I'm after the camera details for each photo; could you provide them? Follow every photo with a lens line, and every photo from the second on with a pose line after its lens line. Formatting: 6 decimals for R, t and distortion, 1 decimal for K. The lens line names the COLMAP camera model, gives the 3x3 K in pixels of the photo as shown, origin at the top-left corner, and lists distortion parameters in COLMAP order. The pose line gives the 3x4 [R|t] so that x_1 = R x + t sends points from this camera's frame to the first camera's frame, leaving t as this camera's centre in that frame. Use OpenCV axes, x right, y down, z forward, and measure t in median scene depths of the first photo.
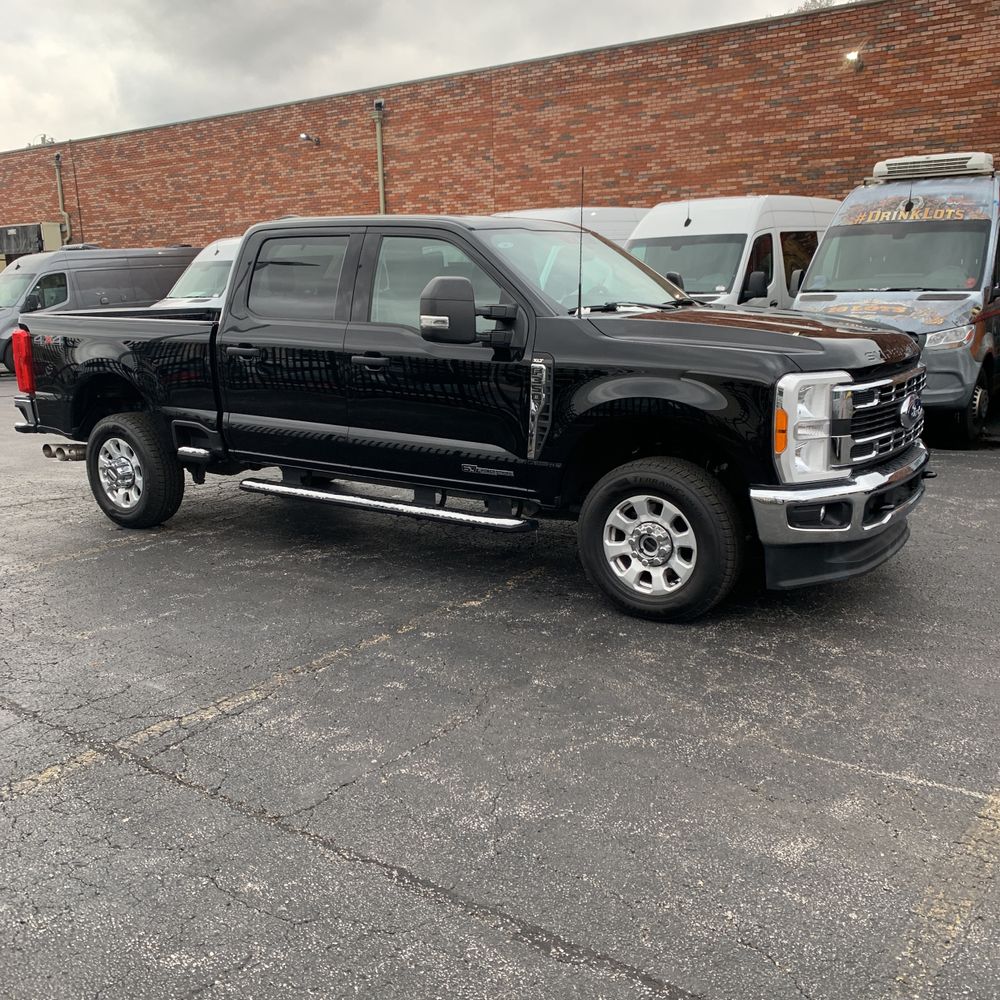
lens RADIAL K [[1048.1, 0, 521.2], [0, 1048.1, 501.8], [0, 0, 1]] dist [0.013339, 0.025808]
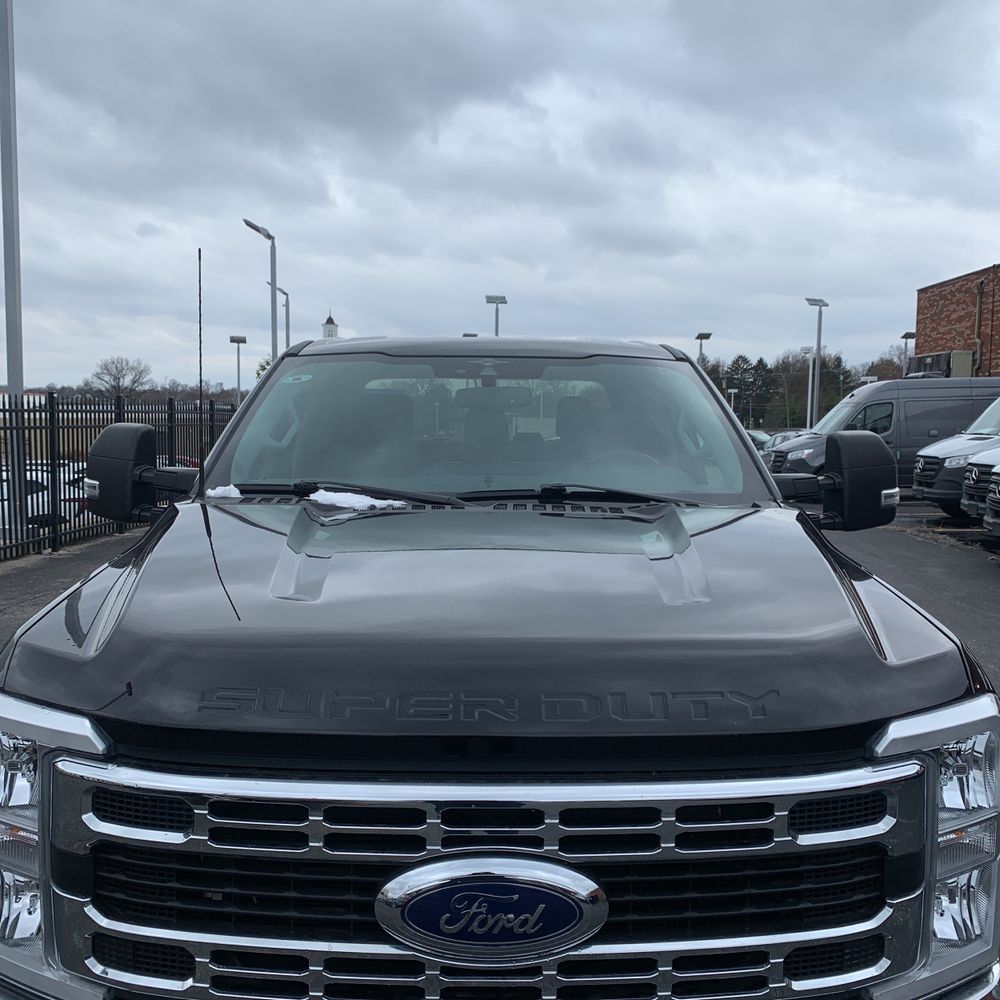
lens RADIAL K [[1030.2, 0, 511.0], [0, 1030.2, 497.3], [0, 0, 1]] dist [0.135671, -0.299157]
pose [[0.576933, 0.099134, -0.810753, 0.169133], [-0.195874, 0.980435, -0.019502, -0.055191], [0.792958, 0.170057, 0.585063, 0.220905]]
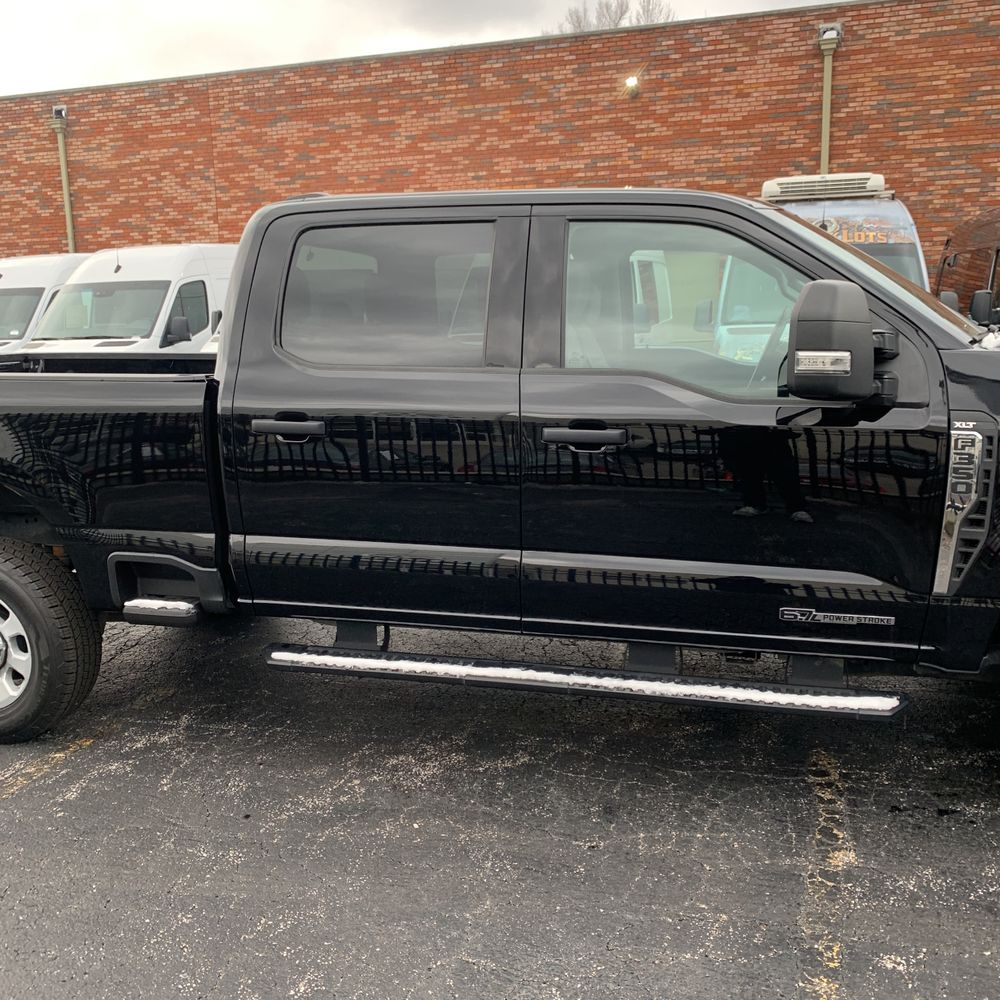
lens RADIAL K [[1045.5, 0, 500.0], [0, 1045.5, 500.0], [0, 0, 1]] dist [0.020243, -0.008576]
pose [[0.946987, -0.062966, 0.315042, -0.112399], [0.075556, 0.996751, -0.027897, -0.026912], [-0.312262, 0.050221, 0.948668, 0.147765]]
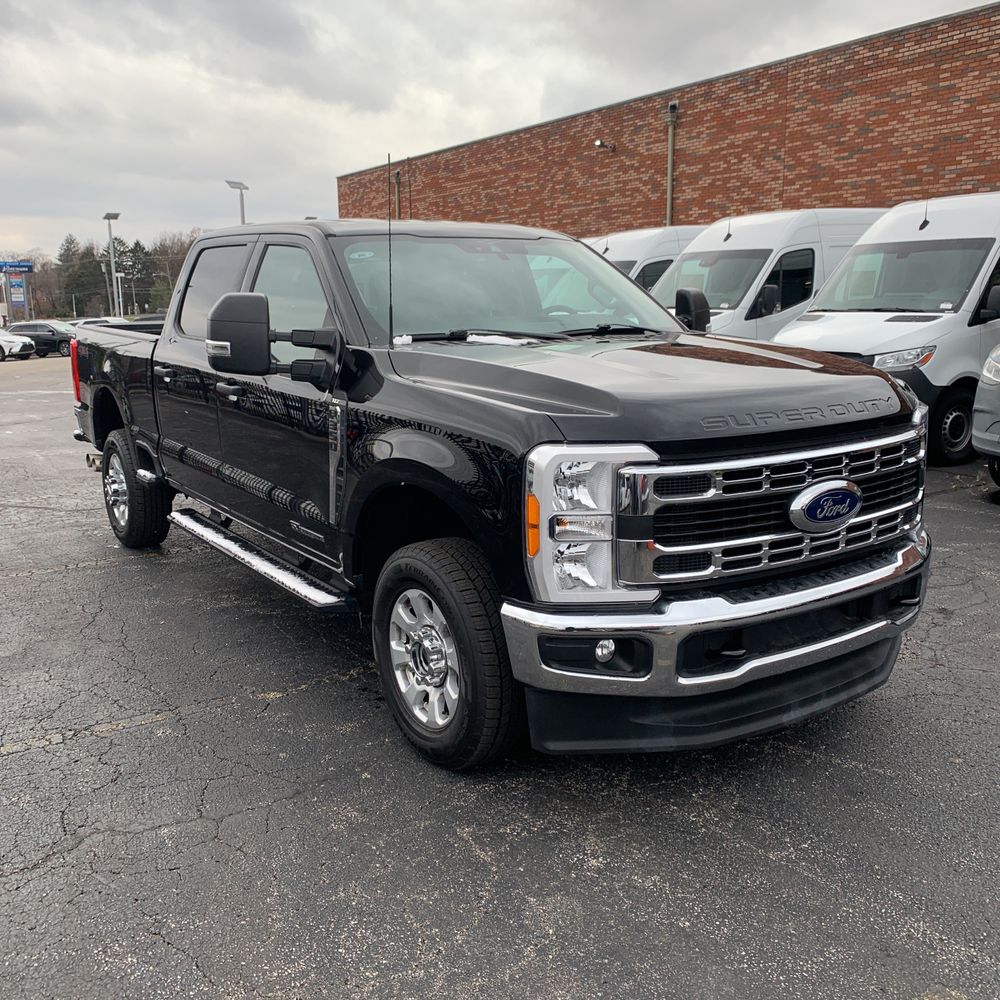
lens RADIAL K [[1045.5, 0, 500.0], [0, 1045.5, 500.0], [0, 0, 1]] dist [0.020243, -0.008576]
pose [[0.929834, 0.080968, -0.358962, 0.114666], [-0.084342, 0.996417, 0.006279, -0.021111], [0.358184, 0.024438, 0.933331, 0.087806]]
